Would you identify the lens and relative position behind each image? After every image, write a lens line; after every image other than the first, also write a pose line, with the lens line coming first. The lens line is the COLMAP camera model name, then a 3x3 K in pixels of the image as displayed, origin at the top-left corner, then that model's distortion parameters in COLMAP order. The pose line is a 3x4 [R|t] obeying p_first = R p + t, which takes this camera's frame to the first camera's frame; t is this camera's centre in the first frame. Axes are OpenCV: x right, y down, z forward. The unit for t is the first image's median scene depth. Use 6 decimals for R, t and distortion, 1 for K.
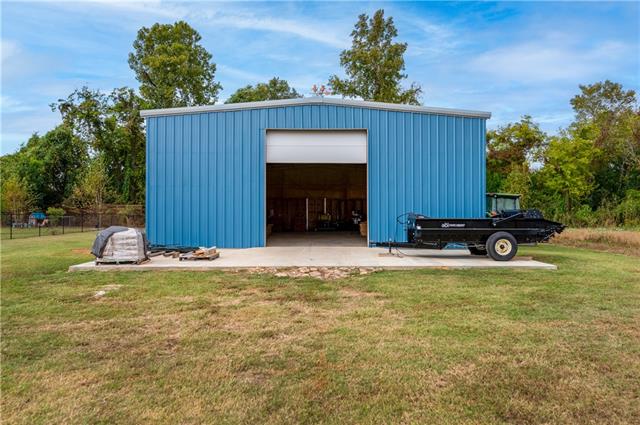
lens RADIAL K [[421.1, 0, 320.0], [0, 421.1, 212.5], [0, 0, 1]] dist [-0.017478, -0.000371]
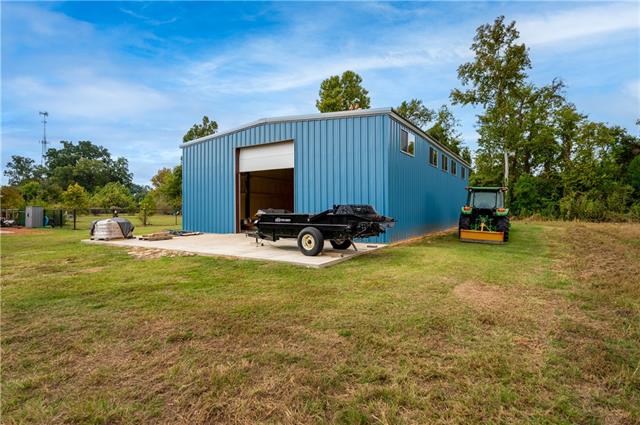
lens RADIAL K [[315.3, 0, 320.0], [0, 315.3, 212.5], [0, 0, 1]] dist [0.000670, -0.000012]
pose [[0.851126, 0.003118, -0.524953, 0.179047], [0.003878, 0.999918, 0.012227, 0.000155], [0.524948, -0.012443, 0.851044, 0.074783]]
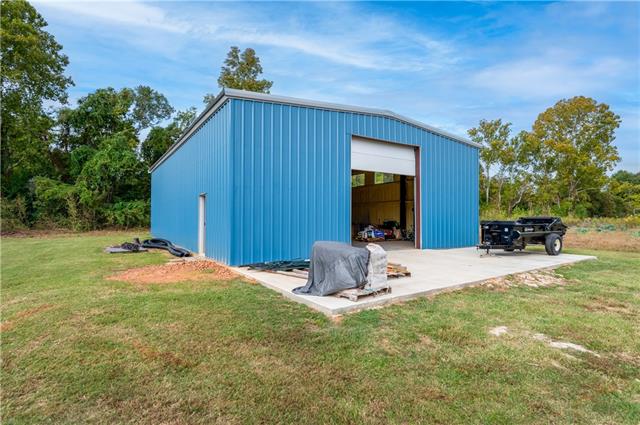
lens RADIAL K [[326.7, 0, 320.0], [0, 326.7, 212.5], [0, 0, 1]] dist [0.000336, 0.000059]
pose [[0.857241, 0.016223, 0.514659, -0.160039], [-0.010013, 0.999840, -0.014839, -0.000254], [-0.514817, 0.007567, 0.857266, 0.100314]]
